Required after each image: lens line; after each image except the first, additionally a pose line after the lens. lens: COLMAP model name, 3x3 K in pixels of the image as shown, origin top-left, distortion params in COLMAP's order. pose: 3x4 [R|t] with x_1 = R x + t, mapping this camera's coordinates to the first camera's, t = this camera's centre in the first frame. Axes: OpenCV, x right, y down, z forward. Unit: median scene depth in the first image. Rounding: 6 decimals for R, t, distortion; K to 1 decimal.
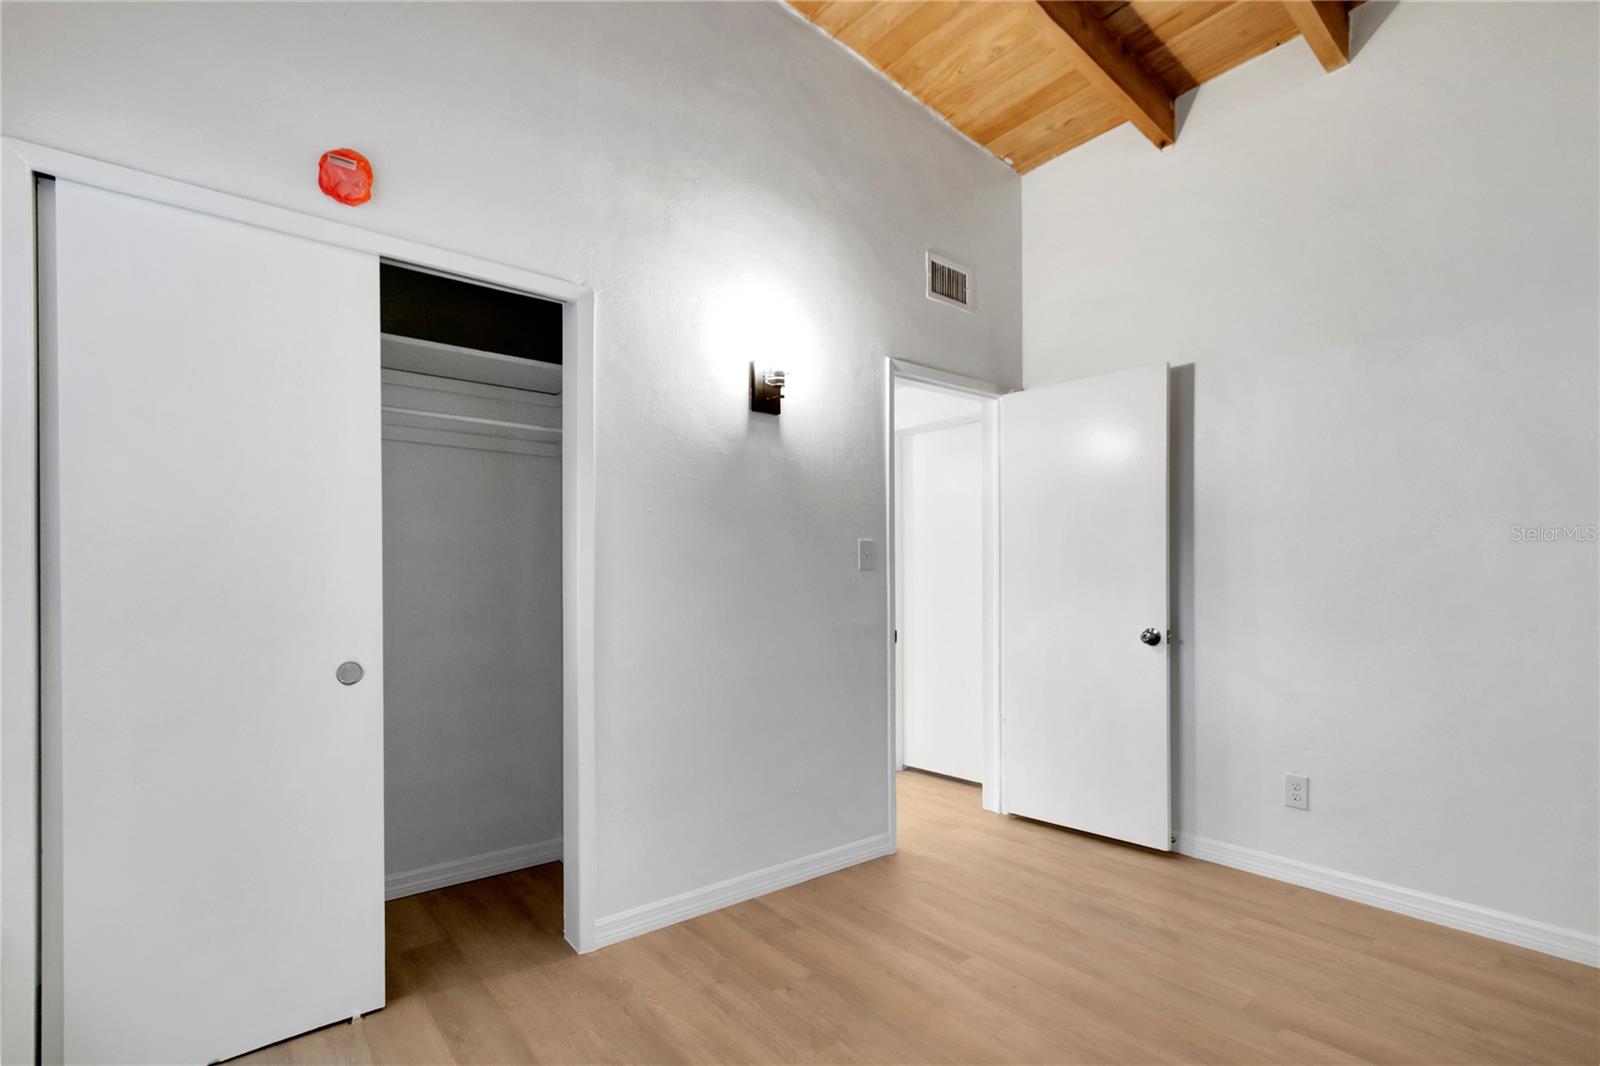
lens RADIAL K [[768.3, 0, 795.1], [0, 768.3, 579.5], [0, 0, 1]] dist [0.001867, -0.000616]
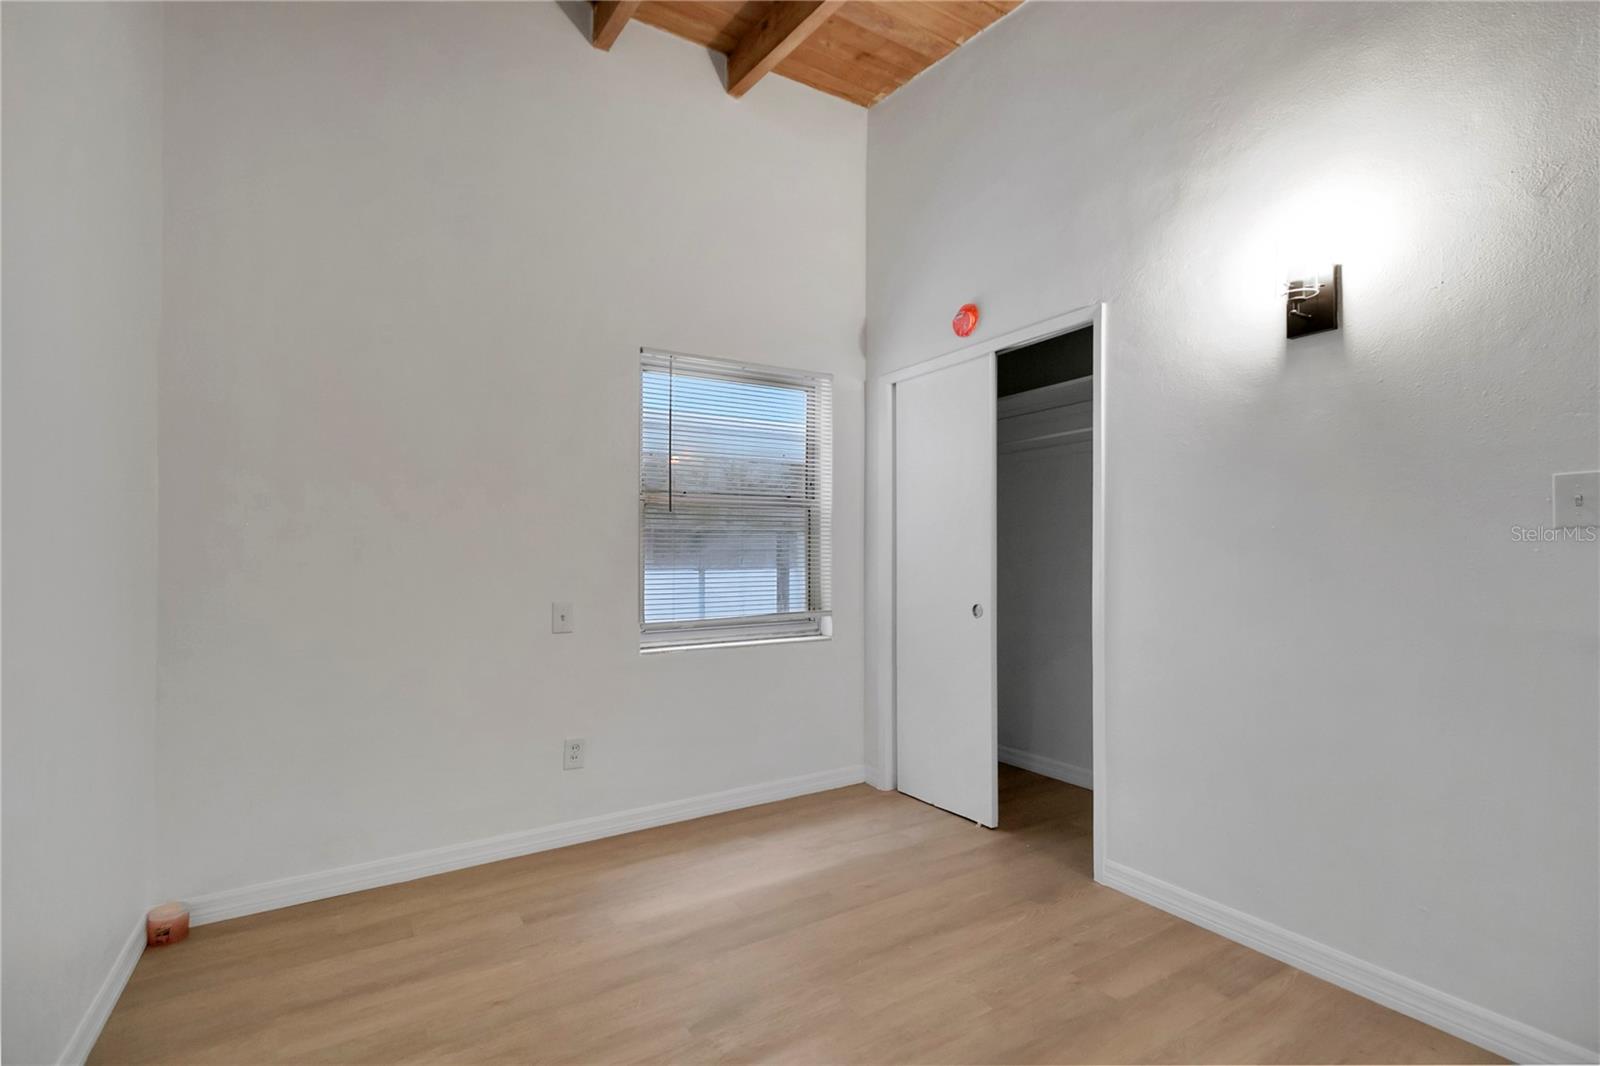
lens RADIAL K [[728.6, 0, 808.3], [0, 728.6, 503.4], [0, 0, 1]] dist [0.003020, -0.000433]
pose [[-0.127650, -0.066170, -0.989609, 0.845443], [0.009006, 0.997654, -0.067870, -0.004848], [0.991778, -0.017576, -0.126755, 0.684328]]
